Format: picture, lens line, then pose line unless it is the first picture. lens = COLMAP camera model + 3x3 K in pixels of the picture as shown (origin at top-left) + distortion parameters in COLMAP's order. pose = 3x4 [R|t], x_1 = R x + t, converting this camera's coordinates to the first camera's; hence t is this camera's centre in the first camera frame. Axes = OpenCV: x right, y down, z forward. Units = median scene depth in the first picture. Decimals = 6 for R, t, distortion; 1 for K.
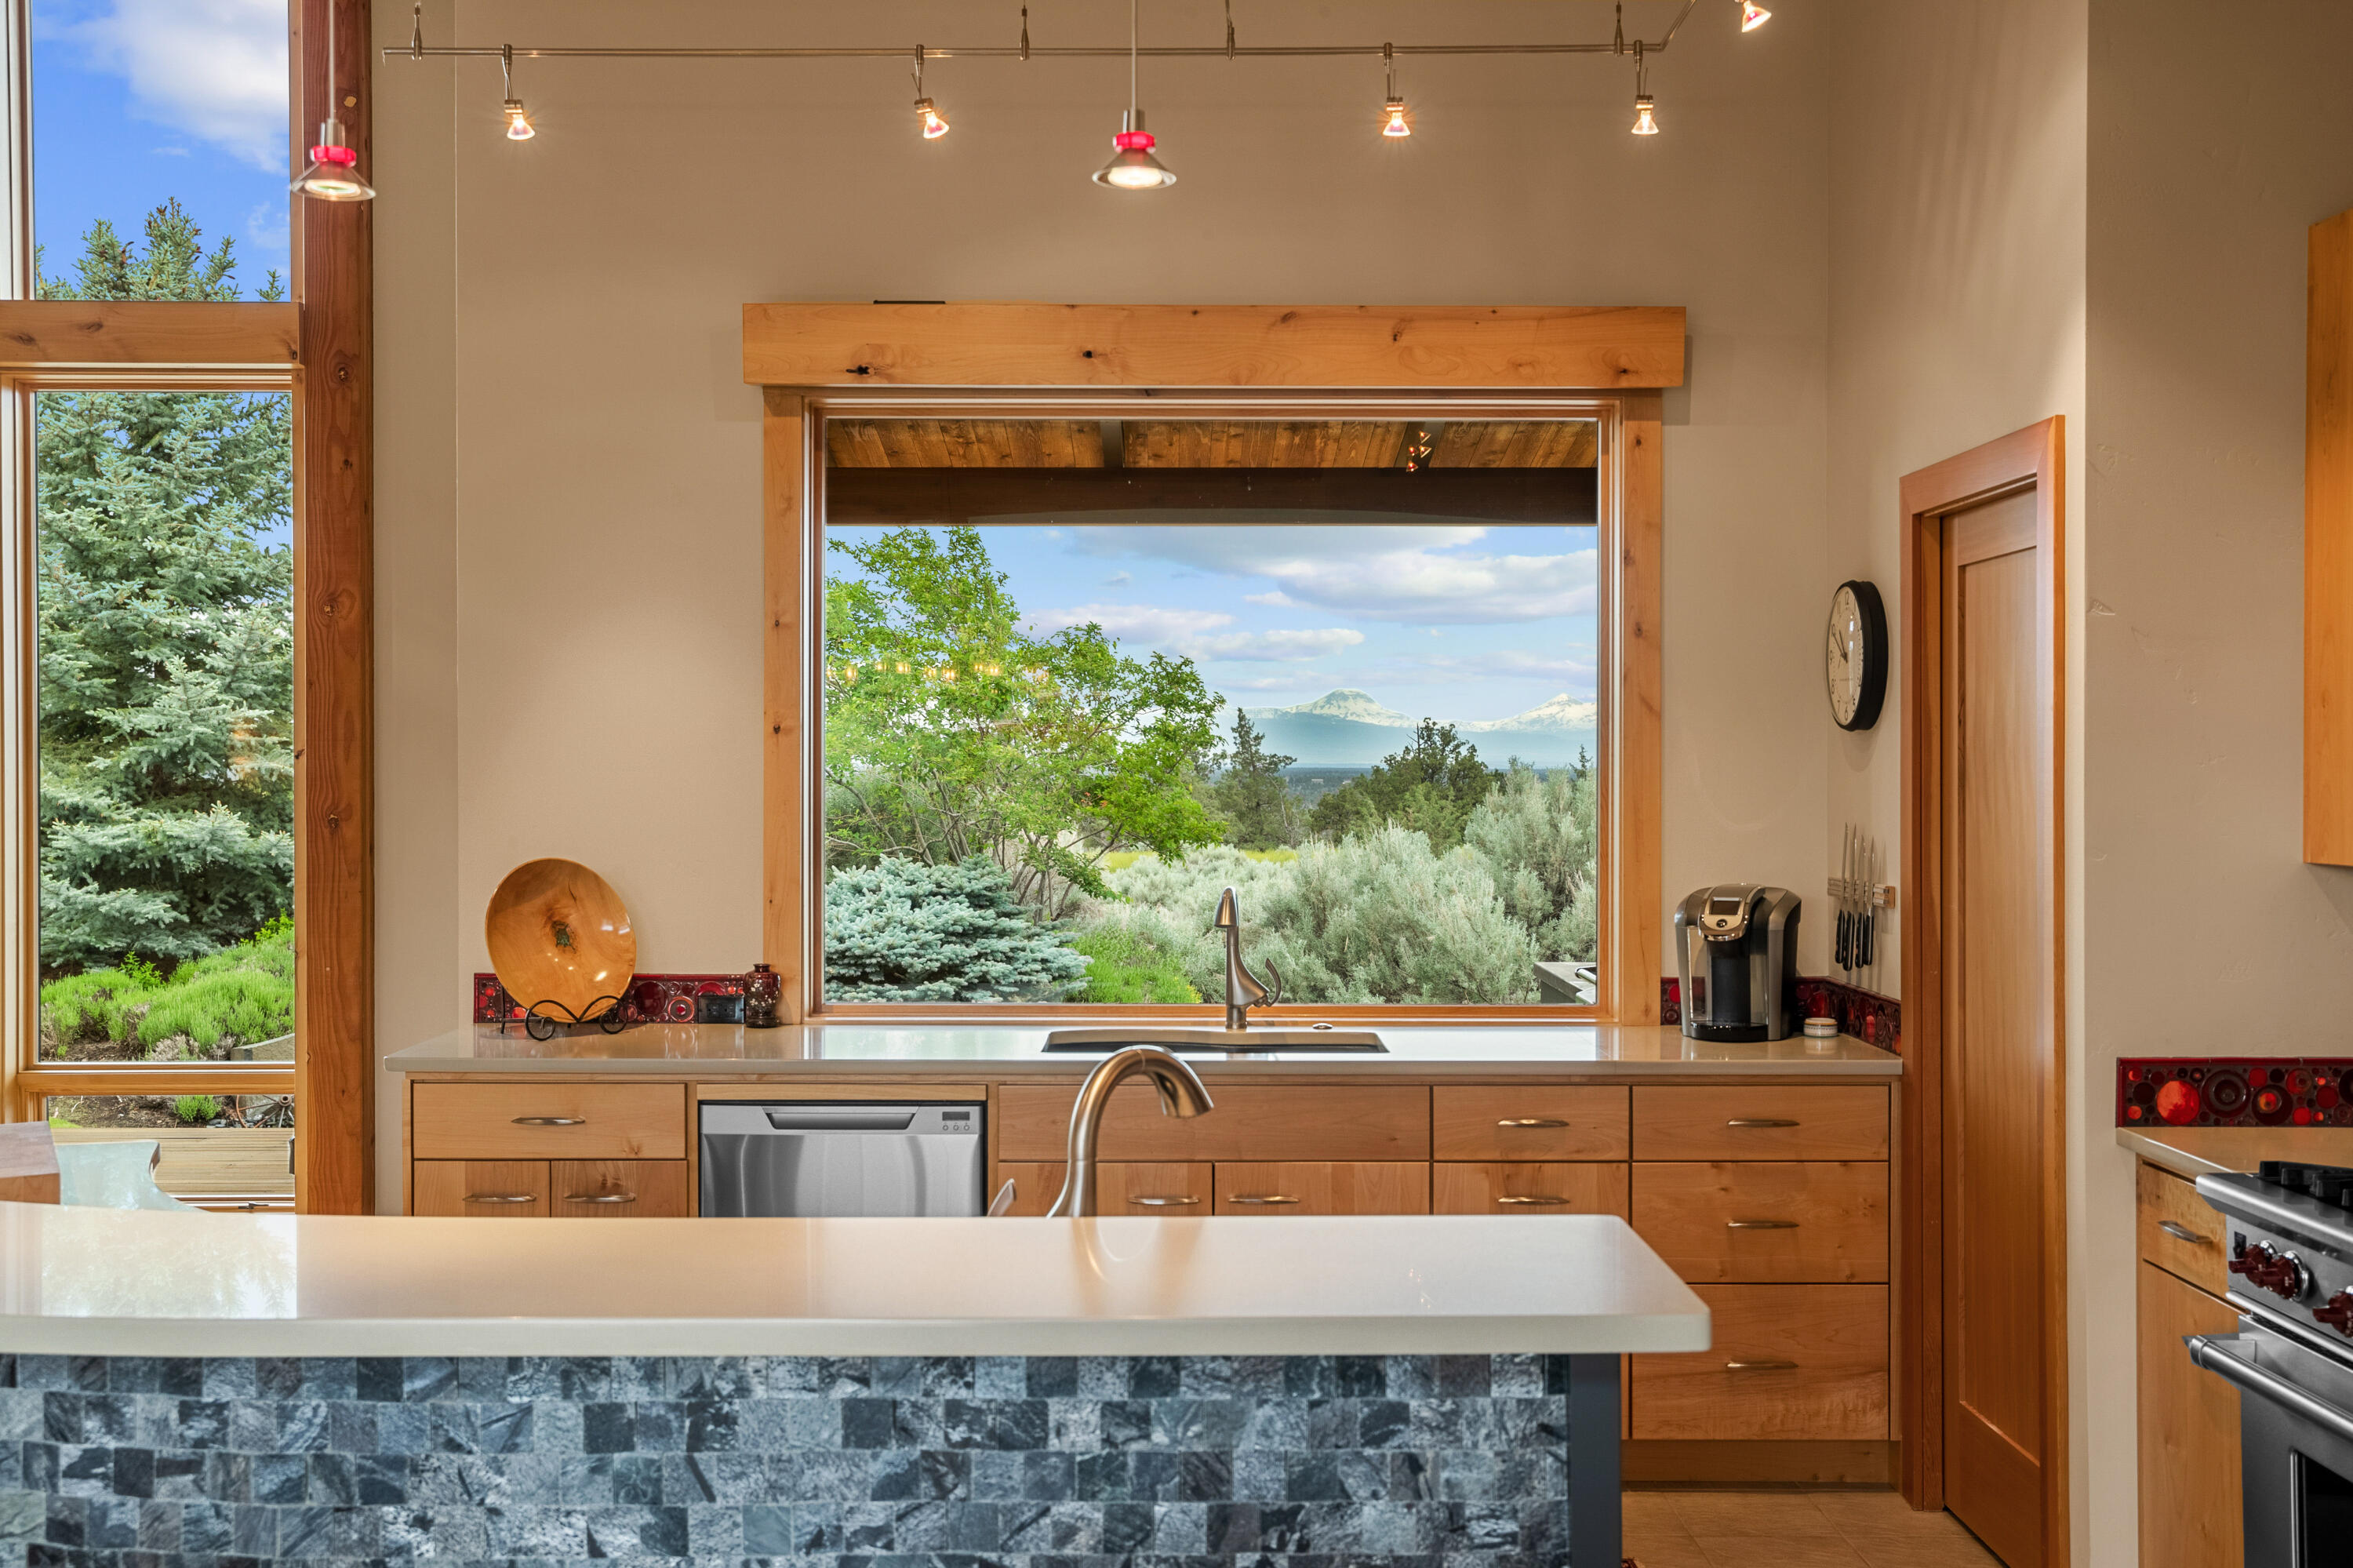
lens RADIAL K [[2405.7, 0, 1176.5], [0, 2405.7, 784.0], [0, 0, 1]] dist [-0.008892, 0.000021]
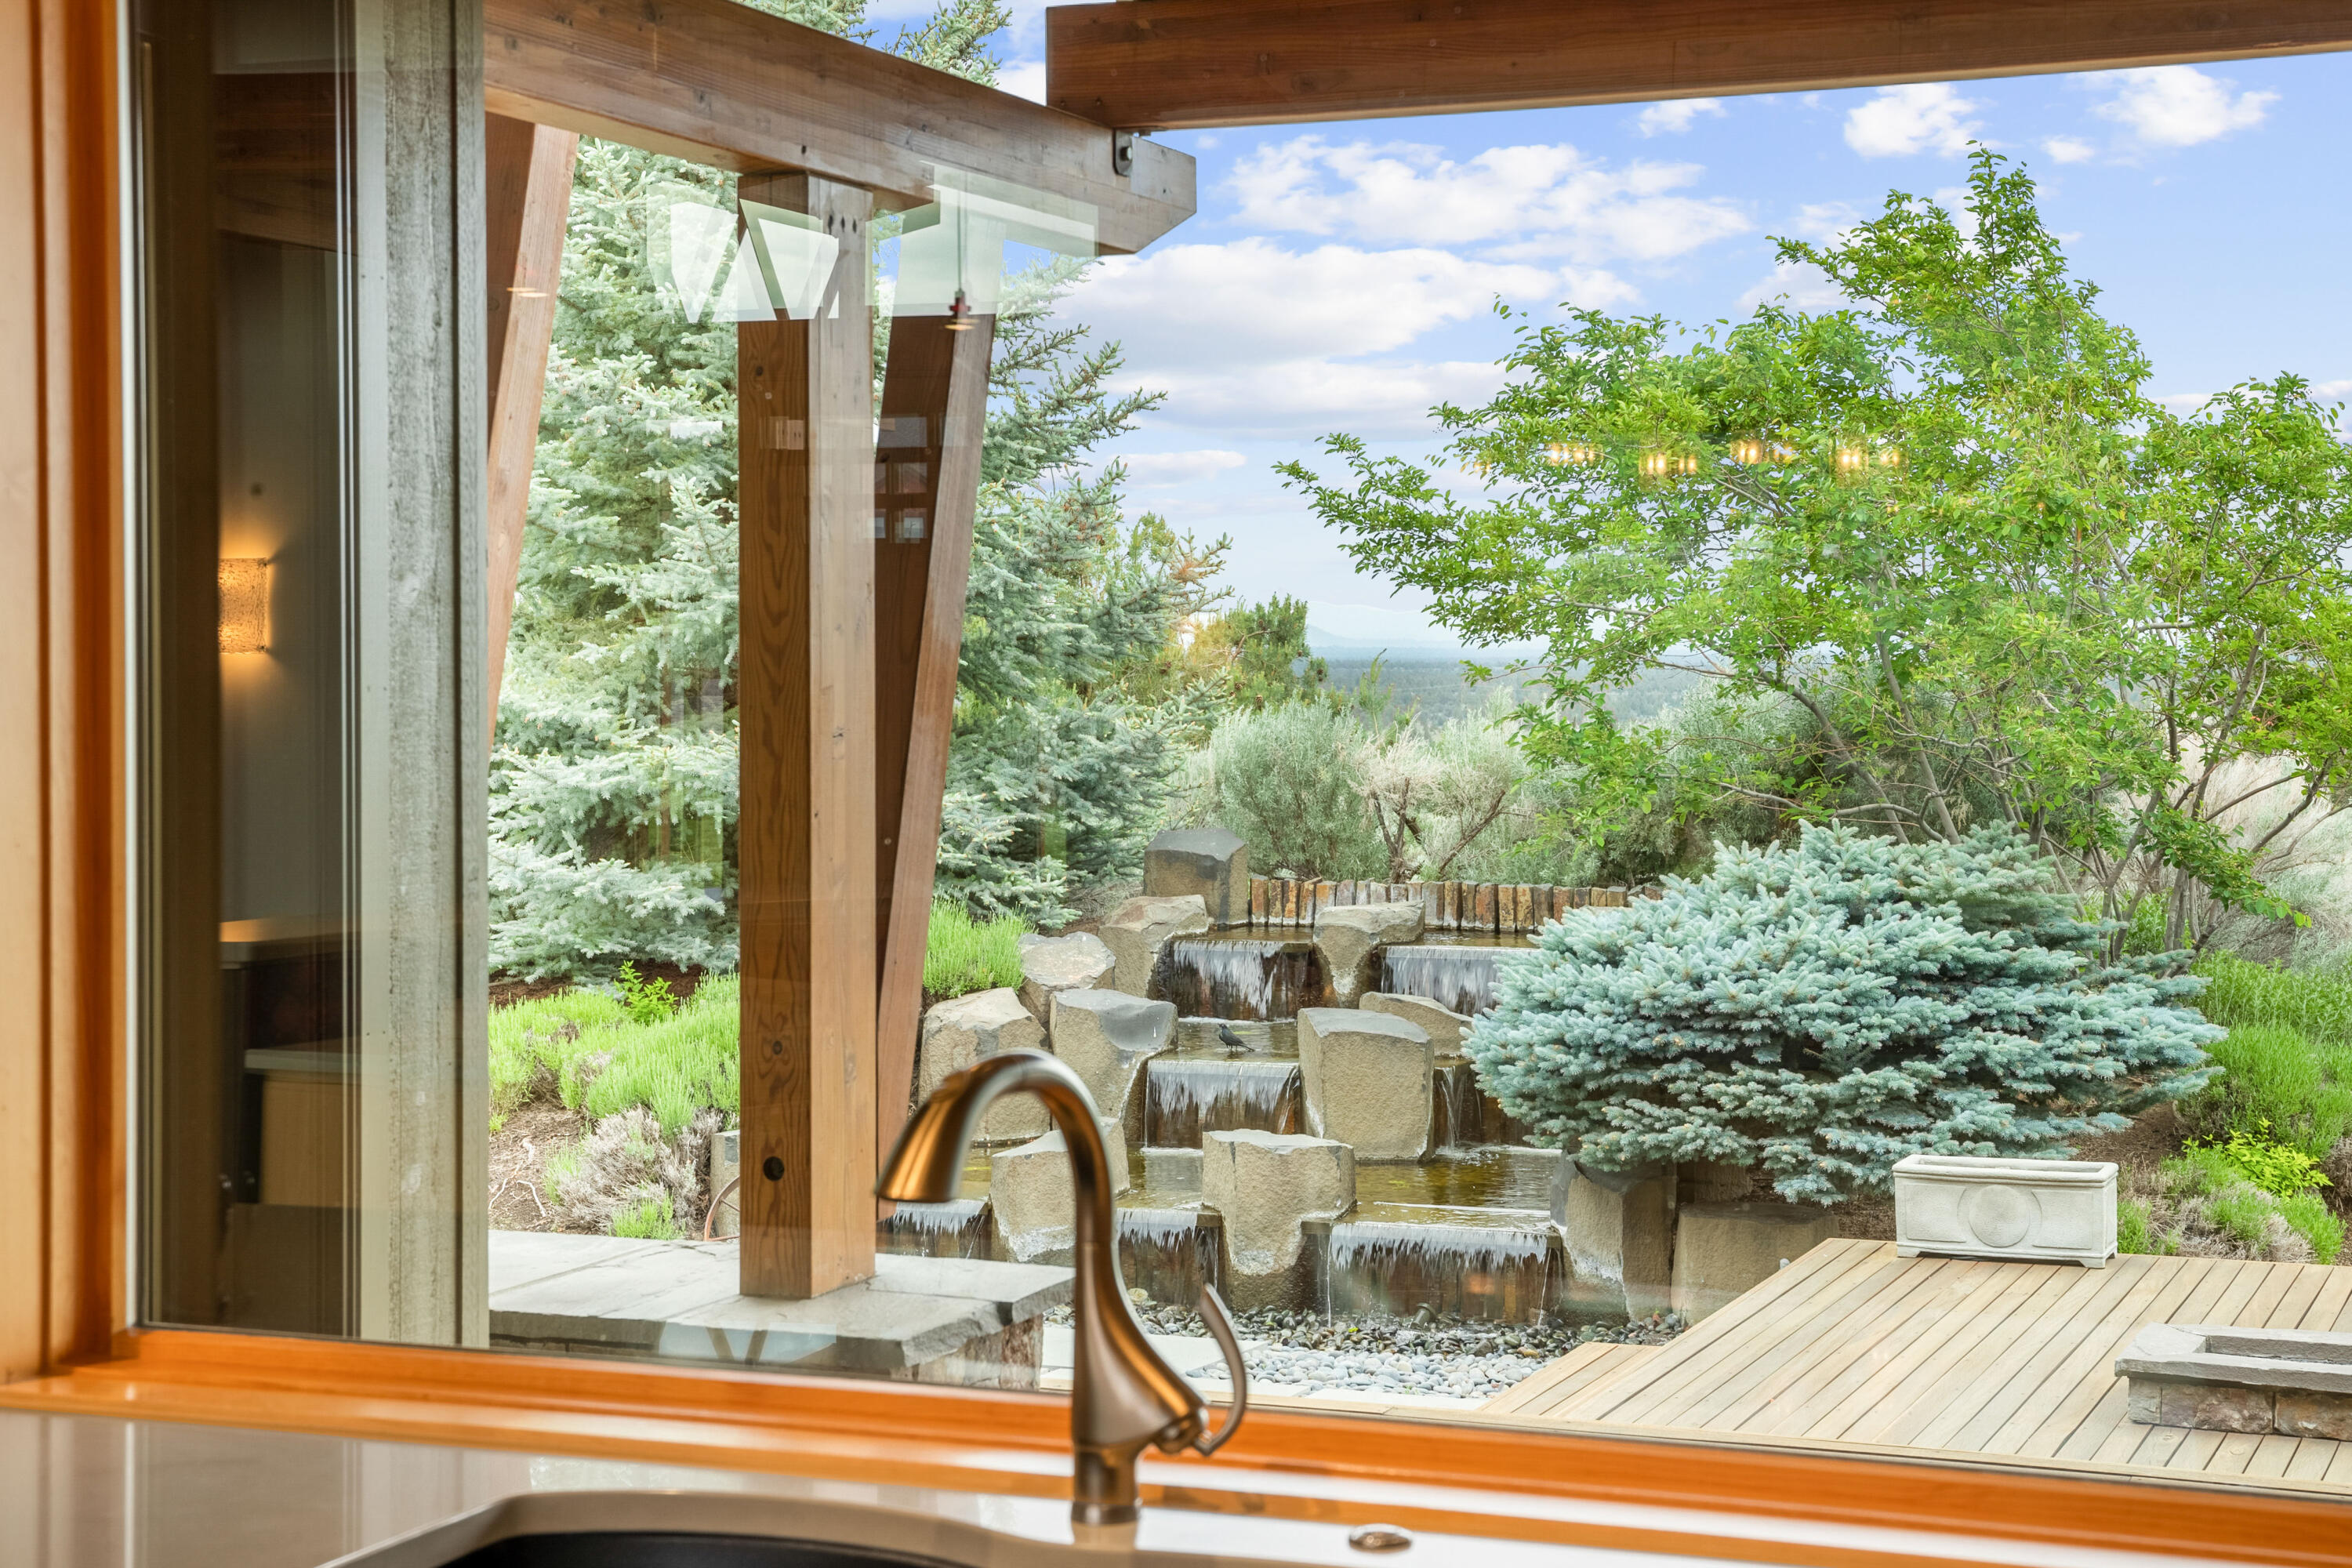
lens RADIAL K [[3788.6, 0, 1177.2], [0, 3788.6, 712.9], [0, 0, 1]] dist [0.110131, 0.022711]
pose [[0.925420, 0.002134, -0.378937, 0.068259], [0.000962, 0.999968, 0.007981, -0.001224], [0.378942, -0.007750, 0.925388, 0.176689]]
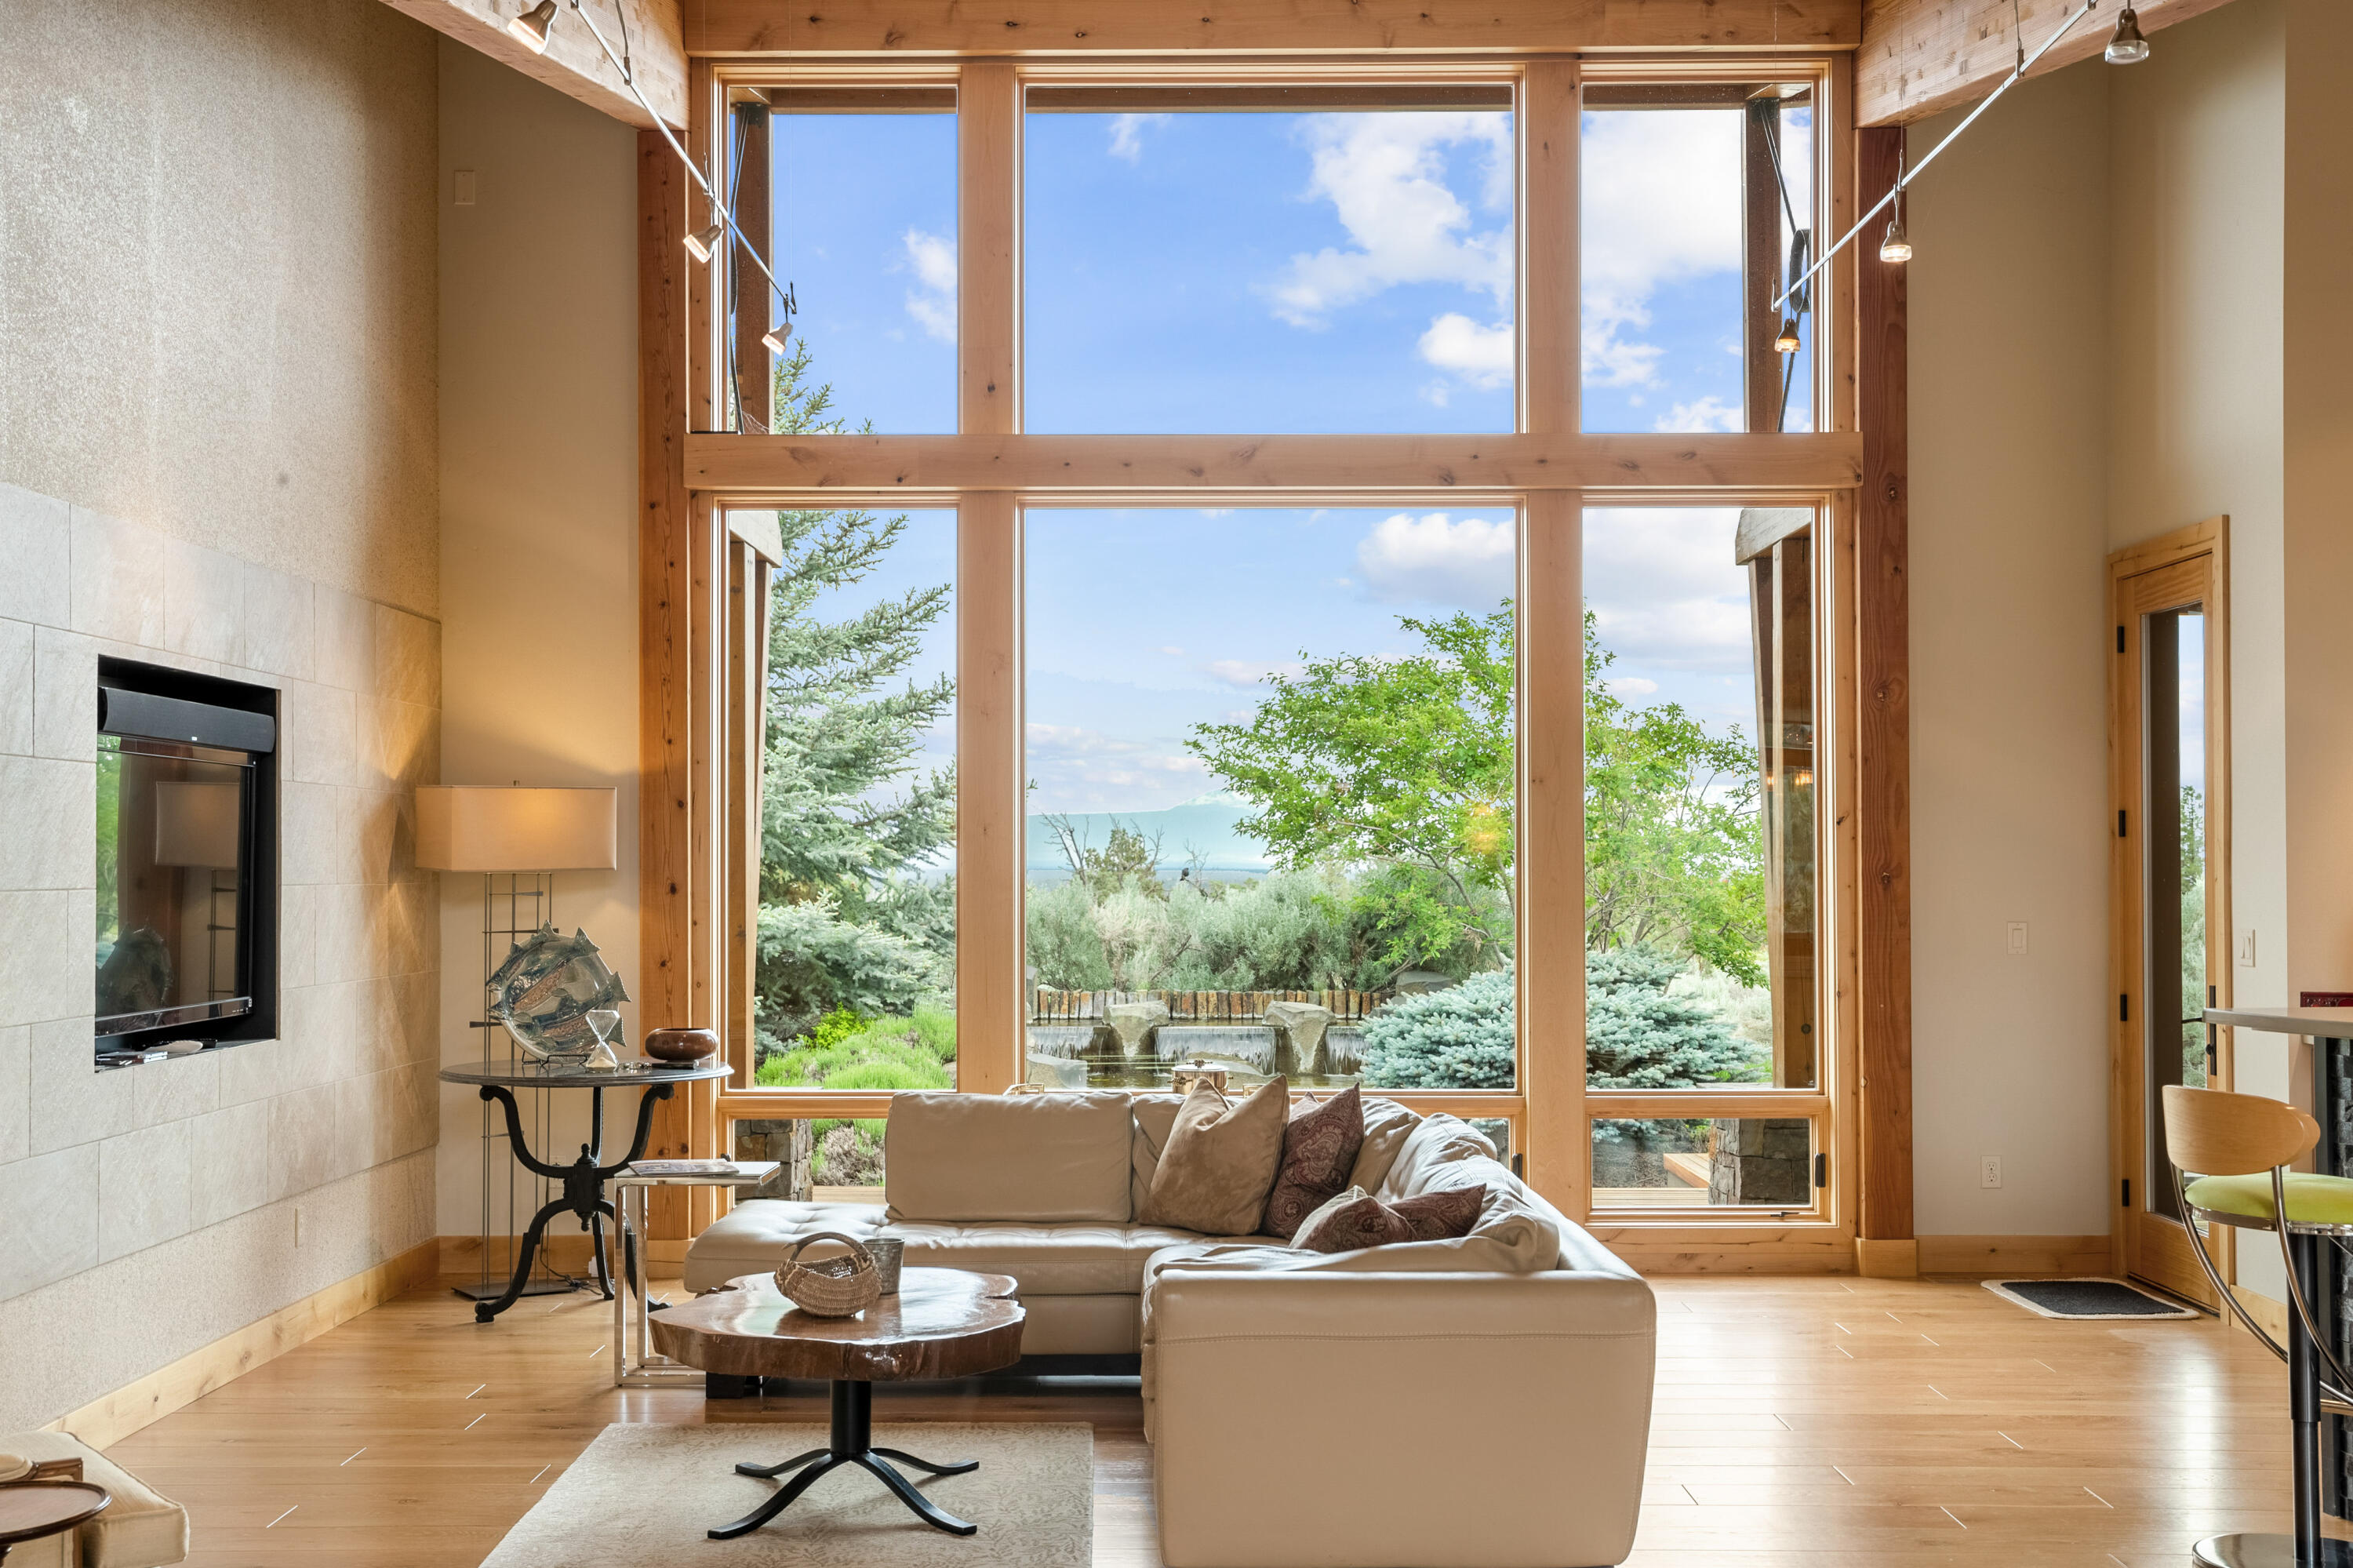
lens RADIAL K [[2800.9, 0, 1177.7], [0, 2800.9, 829.8], [0, 0, 1]] dist [0.016886, 0.039277]
pose [[0.999947, -0.002552, -0.009929, -0.269501], [0.002344, 0.999779, -0.020871, 0.007797], [0.009980, 0.020847, 0.999733, -0.141732]]
